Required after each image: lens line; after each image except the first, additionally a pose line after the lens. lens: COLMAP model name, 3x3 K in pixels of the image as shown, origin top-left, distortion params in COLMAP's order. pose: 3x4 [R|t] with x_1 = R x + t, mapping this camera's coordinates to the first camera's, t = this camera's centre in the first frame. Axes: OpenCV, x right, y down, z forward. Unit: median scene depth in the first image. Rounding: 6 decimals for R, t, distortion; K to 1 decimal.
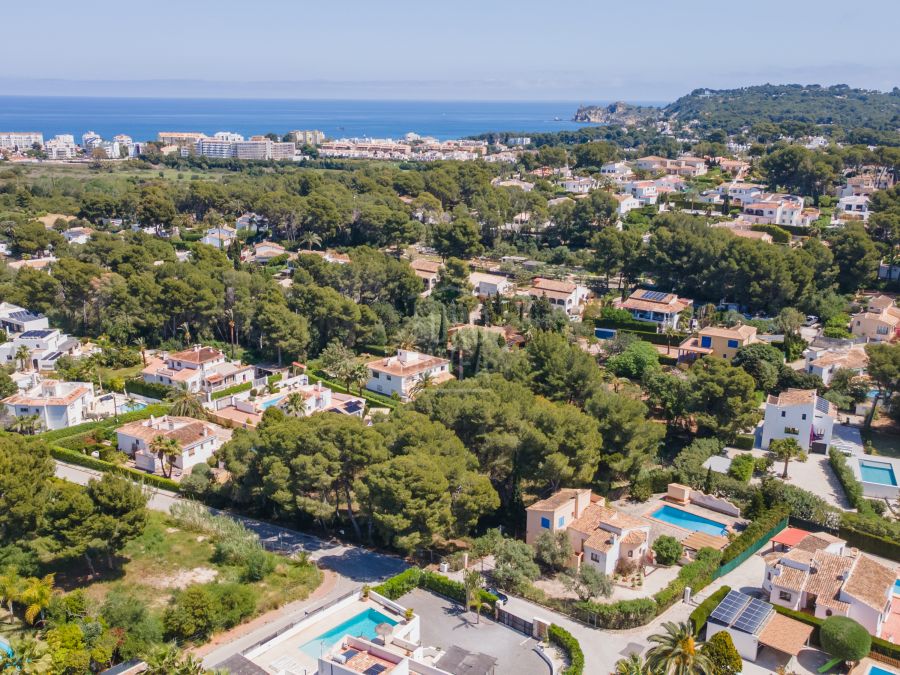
lens RADIAL K [[877.0, 0, 444.8], [0, 877.0, 335.7], [0, 0, 1]] dist [0.024347, 0.000000]
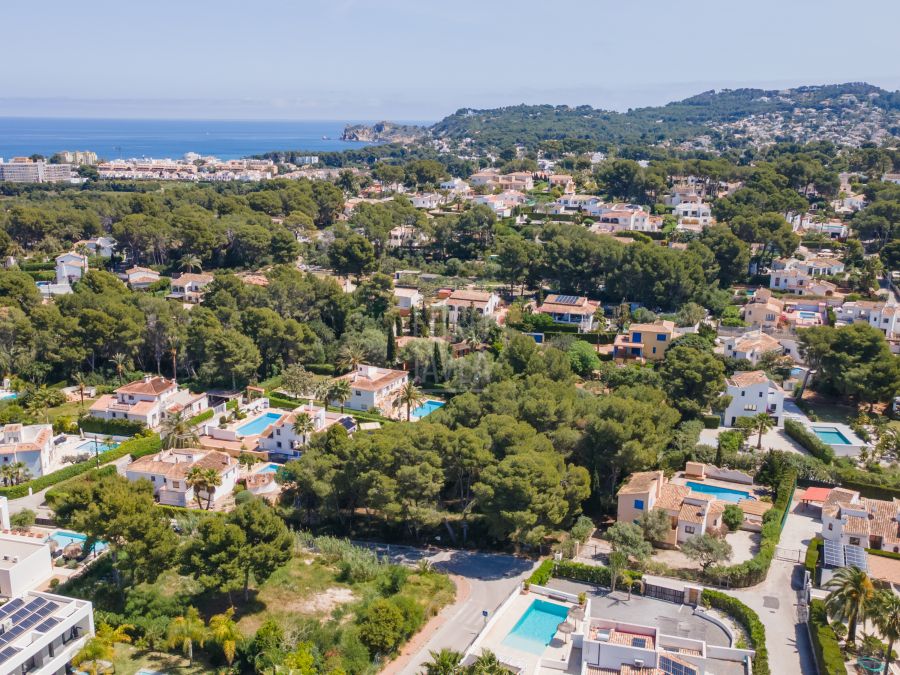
lens RADIAL K [[877.0, 0, 442.8], [0, 877.0, 337.5], [0, 0, 1]] dist [0.024347, 0.000000]
pose [[0.964217, -0.065186, 0.256974, -0.193220], [0.069938, 0.997507, -0.009387, 0.000518], [-0.255721, 0.027023, 0.966373, 0.004272]]
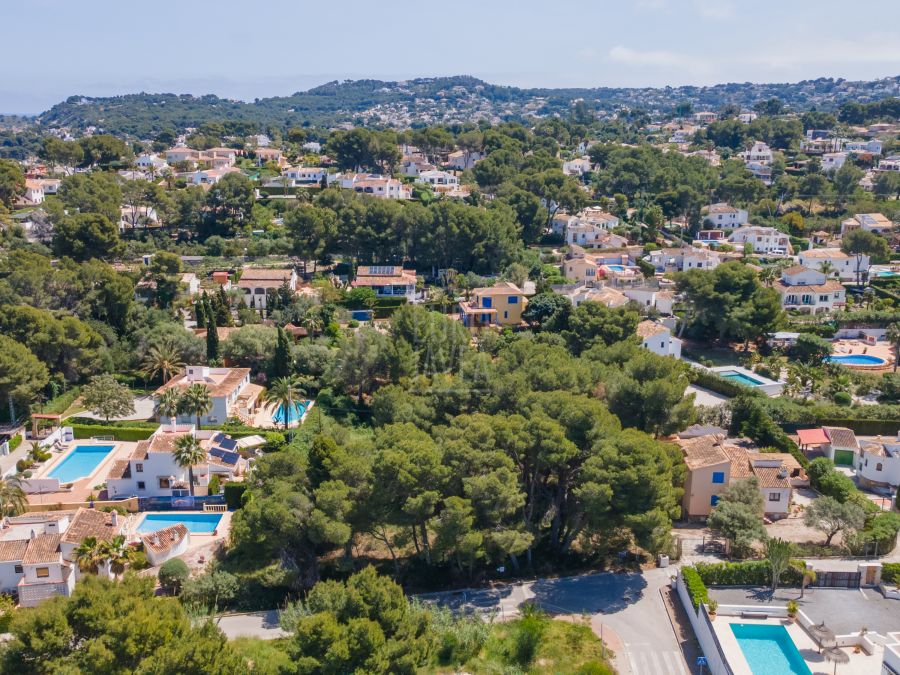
lens RADIAL K [[877.0, 0, 443.4], [0, 877.0, 342.6], [0, 0, 1]] dist [0.024347, 0.000000]
pose [[0.770096, -0.163090, 0.616729, -0.313097], [0.167600, 0.984531, 0.051075, -0.005954], [-0.615518, 0.064031, 0.785517, 0.234941]]
